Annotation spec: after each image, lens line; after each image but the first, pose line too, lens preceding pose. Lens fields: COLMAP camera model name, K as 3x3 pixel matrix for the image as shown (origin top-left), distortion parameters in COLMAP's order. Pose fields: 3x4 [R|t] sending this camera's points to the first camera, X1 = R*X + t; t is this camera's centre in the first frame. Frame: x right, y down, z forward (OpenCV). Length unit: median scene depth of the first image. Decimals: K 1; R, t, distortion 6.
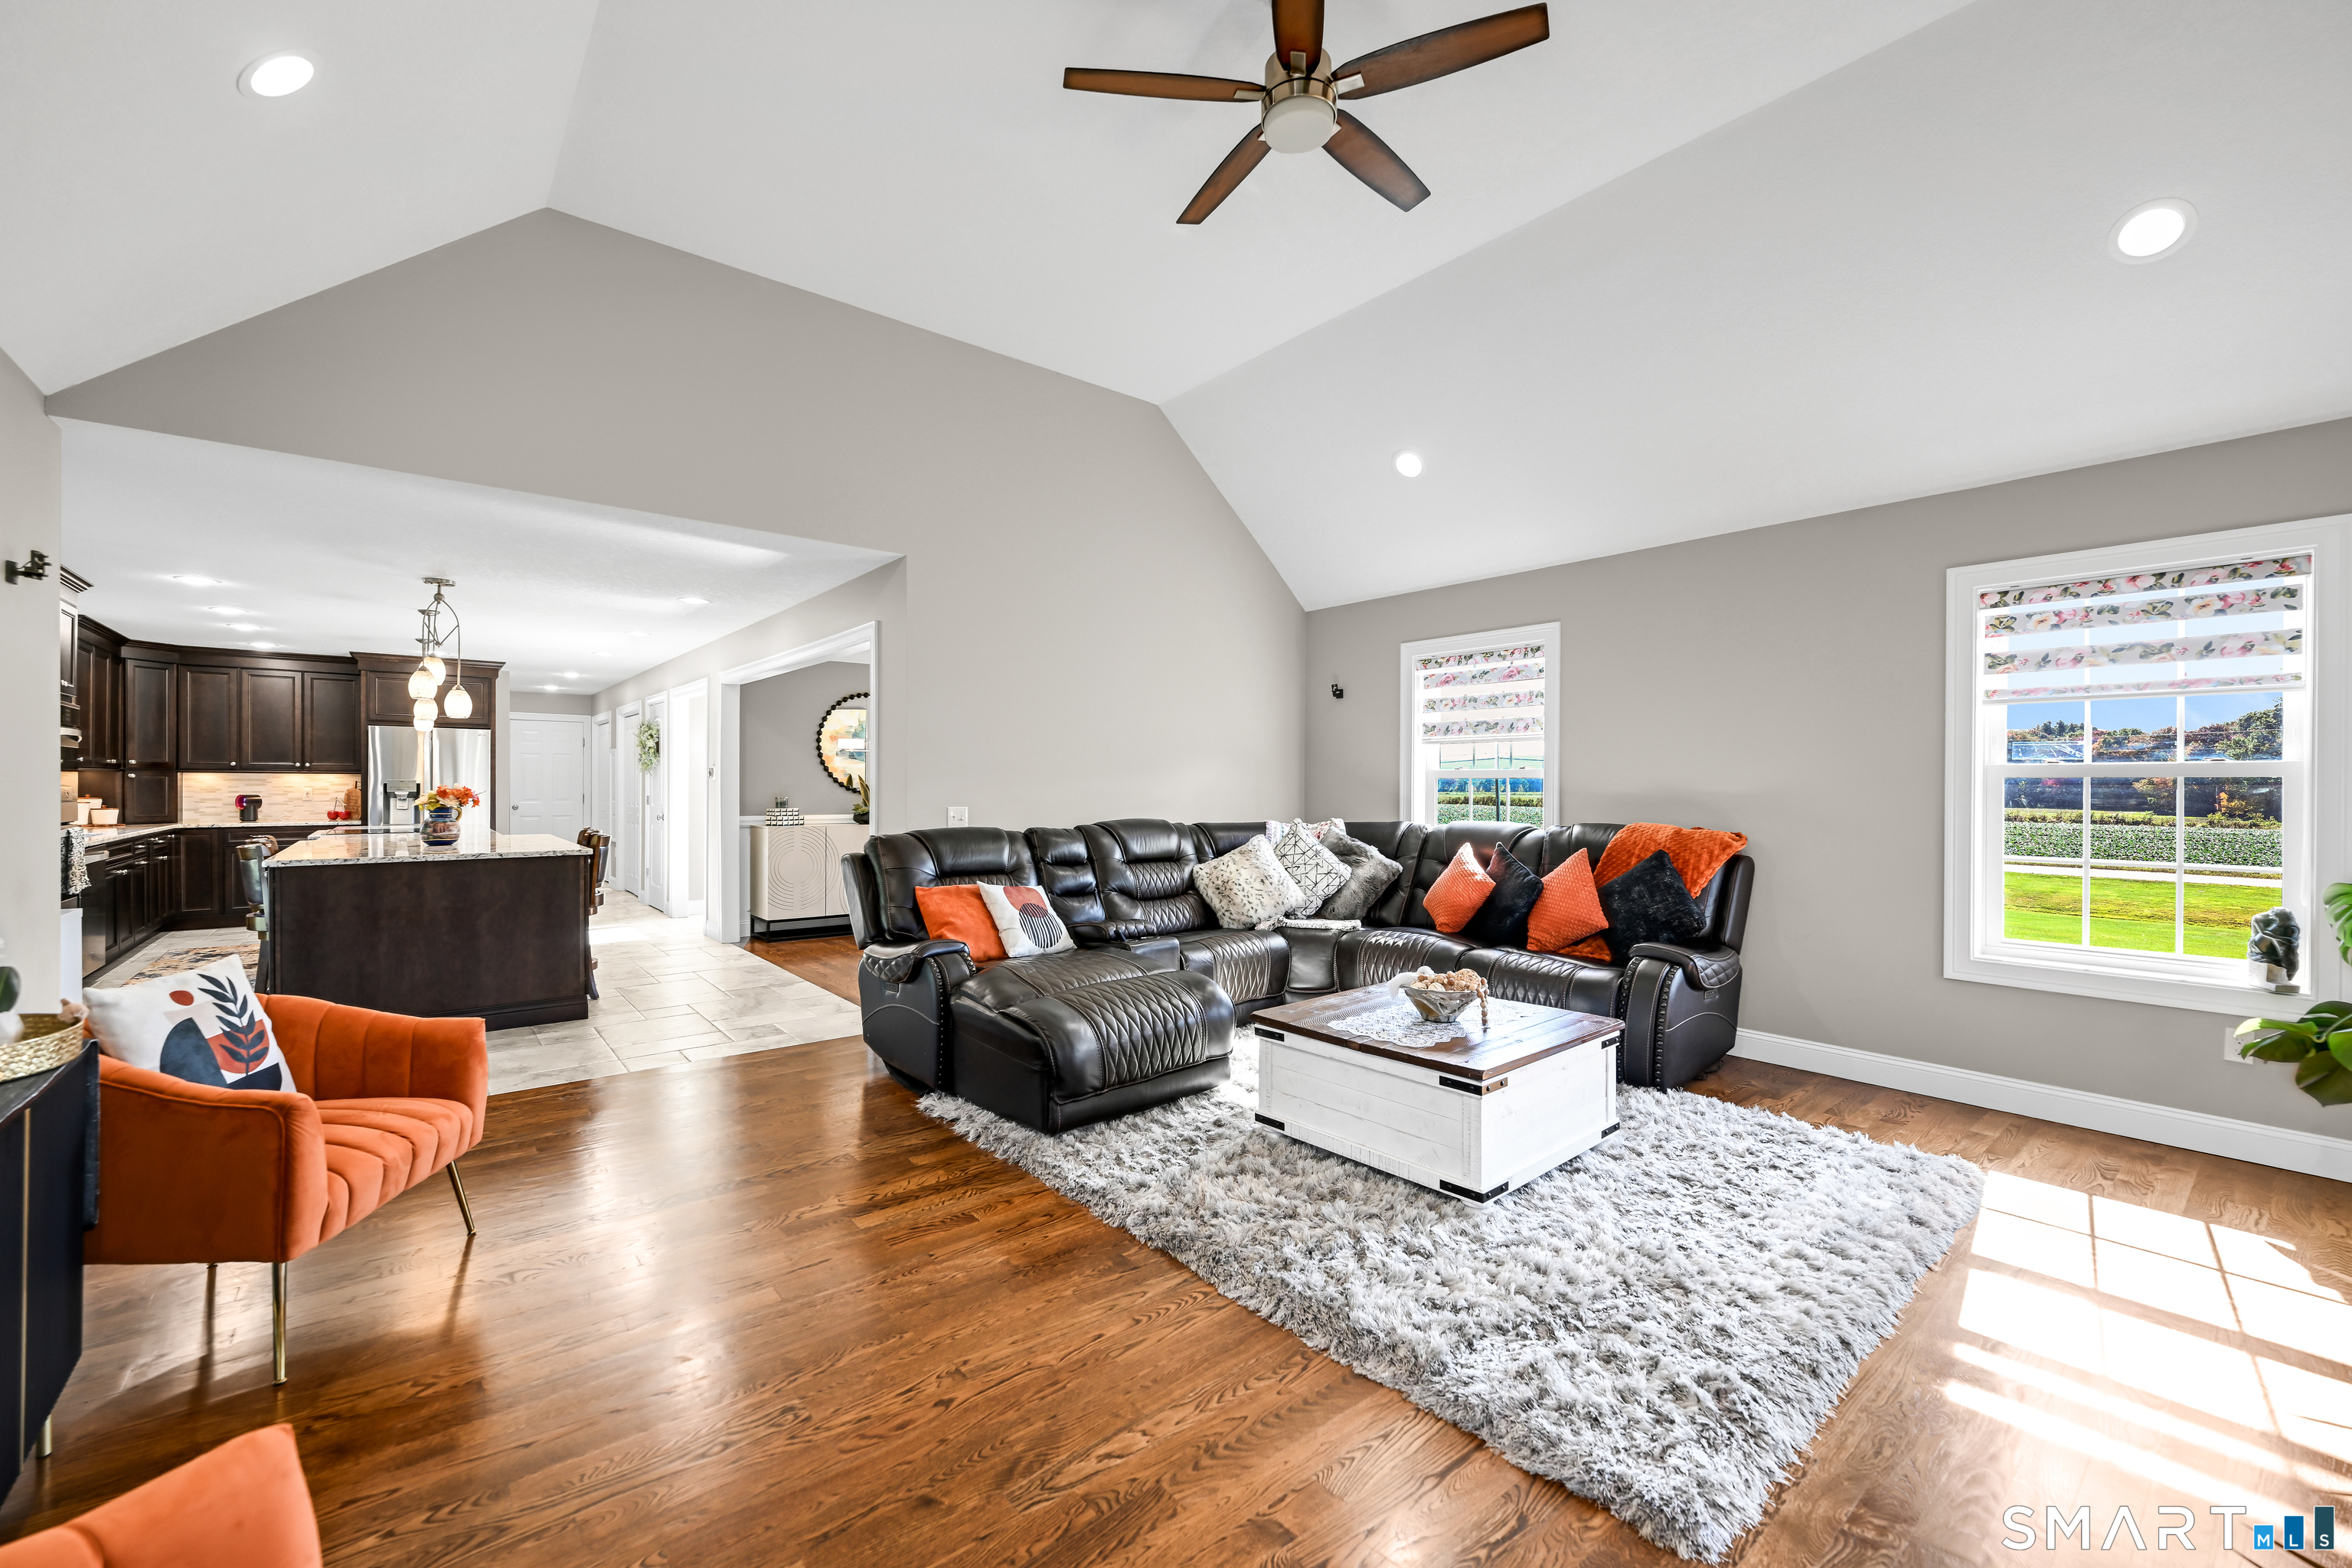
lens RADIAL K [[955.6, 0, 1186.7], [0, 955.6, 789.8], [0, 0, 1]] dist [0.001709, -0.000488]
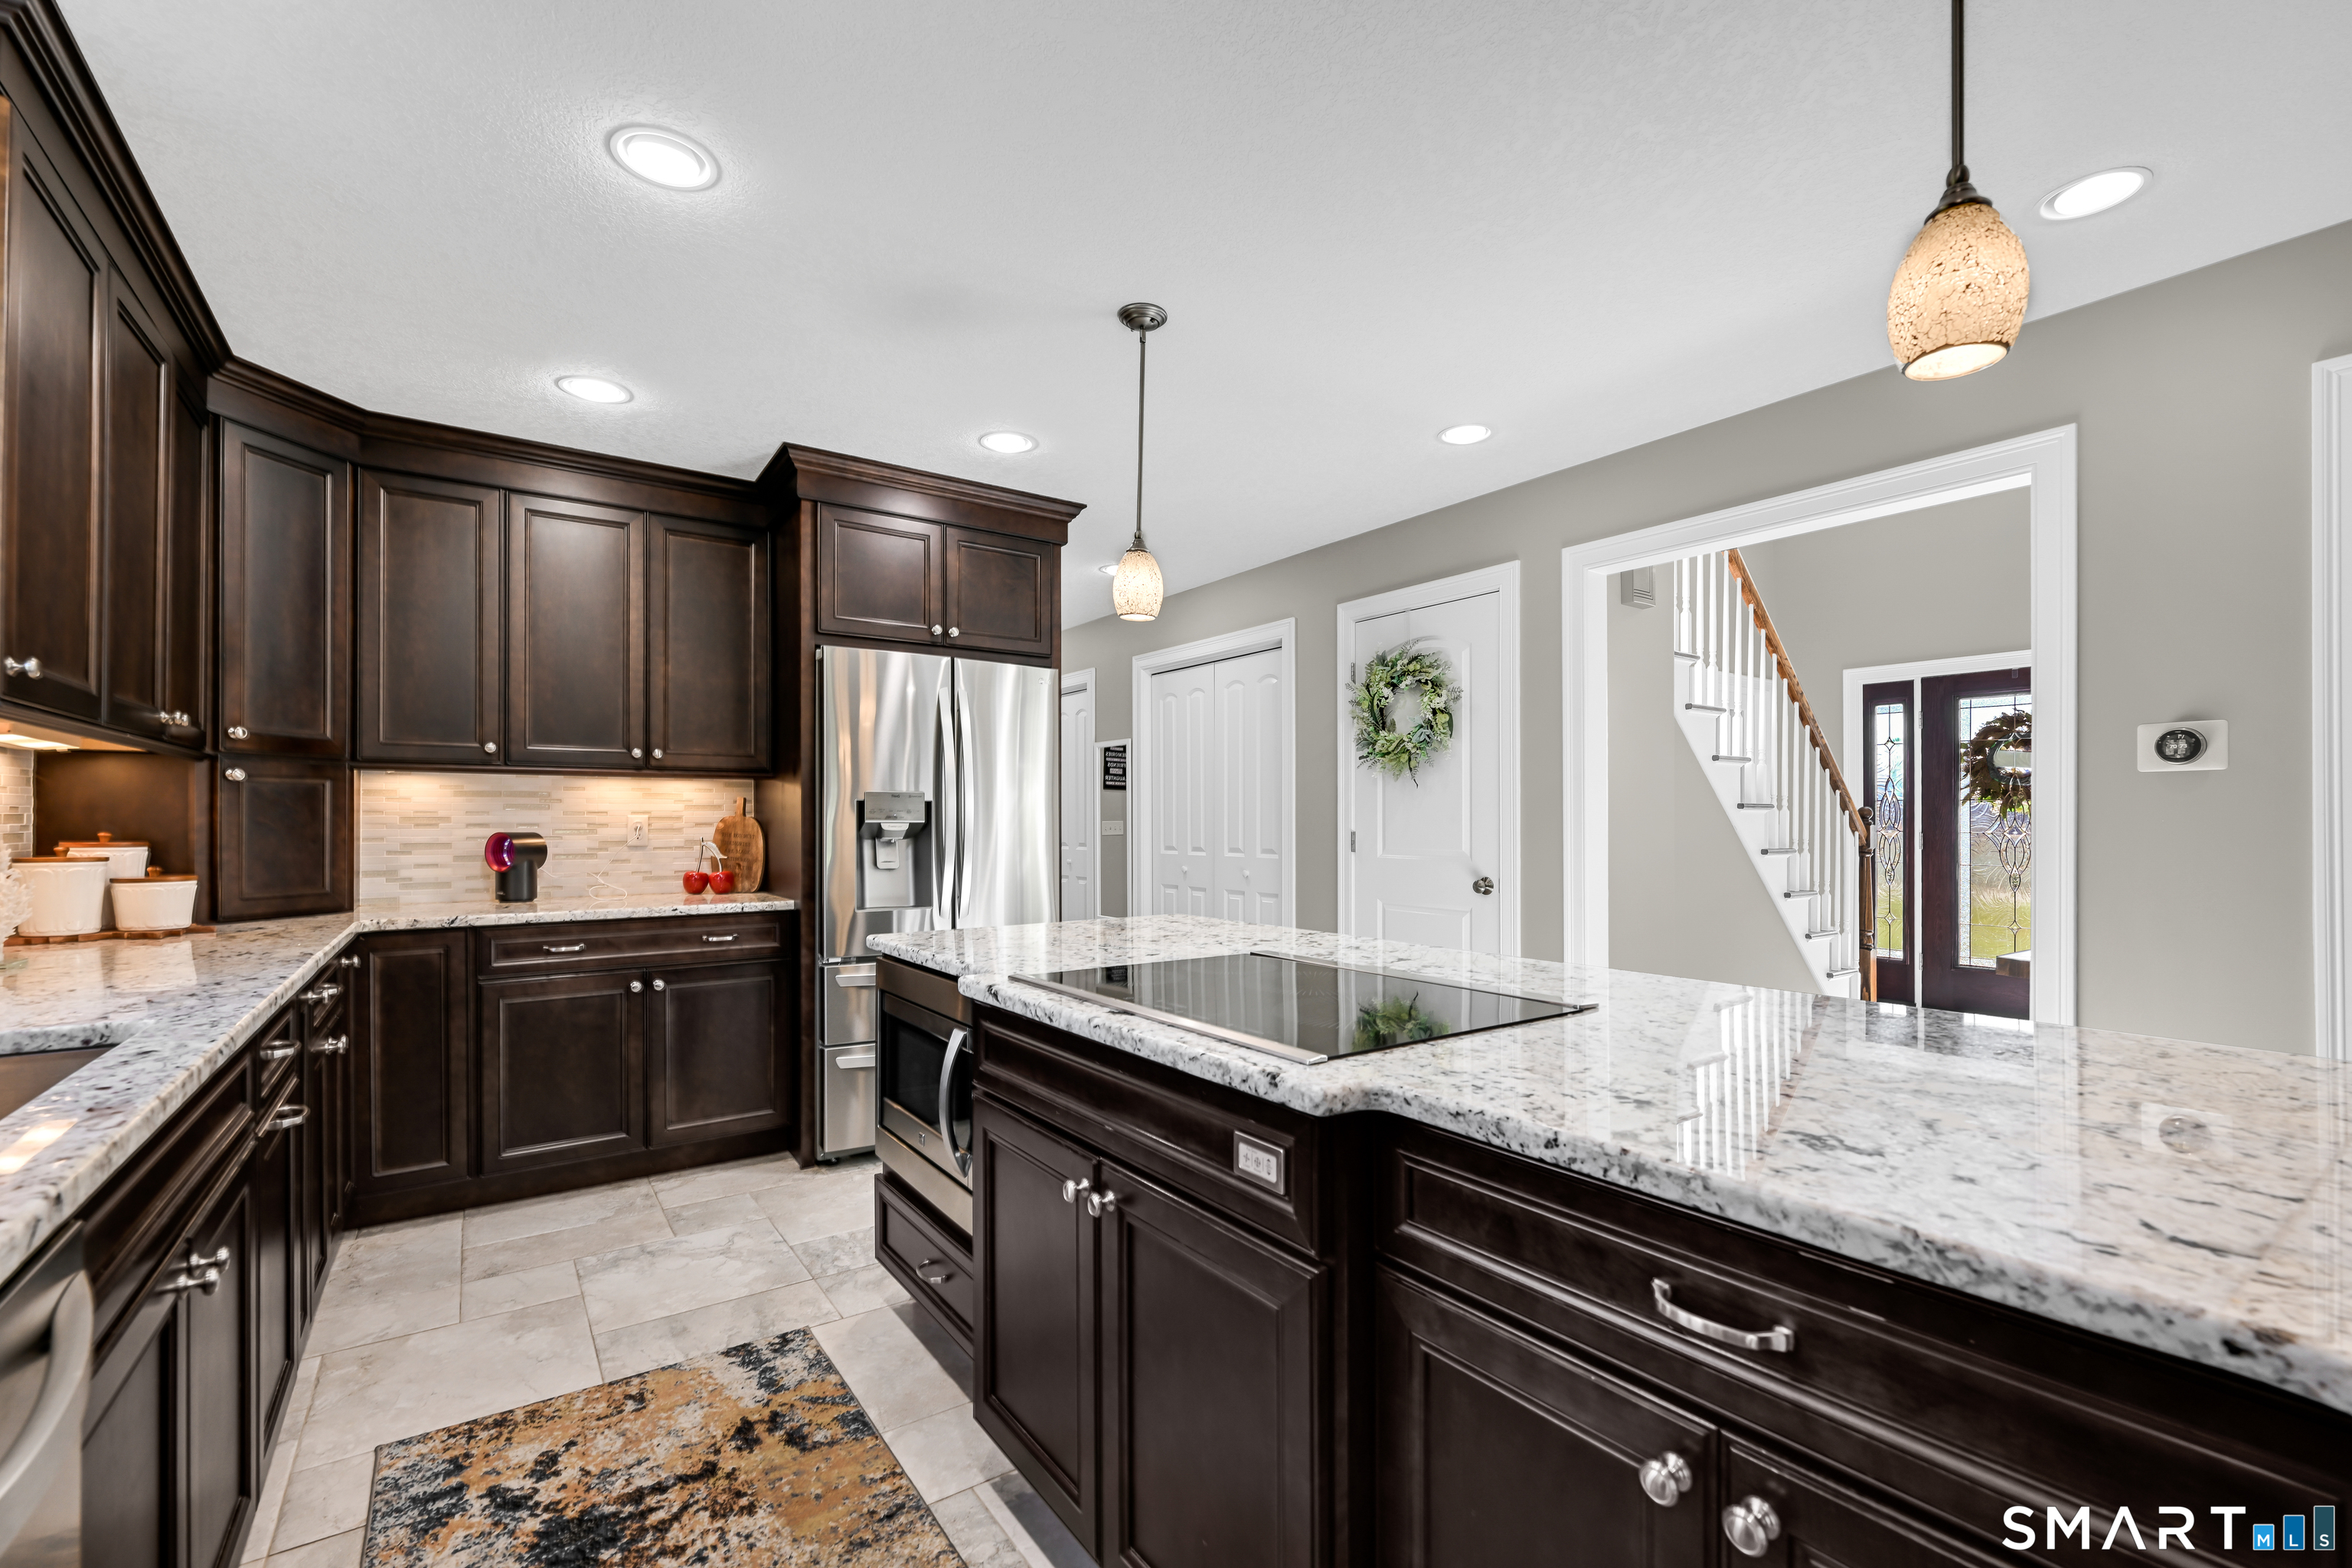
lens RADIAL K [[1008.8, 0, 1187.5], [0, 1008.8, 822.2], [0, 0, 1]] dist [-0.003612, -0.000077]
pose [[0.997401, -0.002017, -0.072021, -0.731409], [0.001759, 0.999992, -0.003652, 0.003204], [0.072028, 0.003516, 0.997396, 0.661027]]
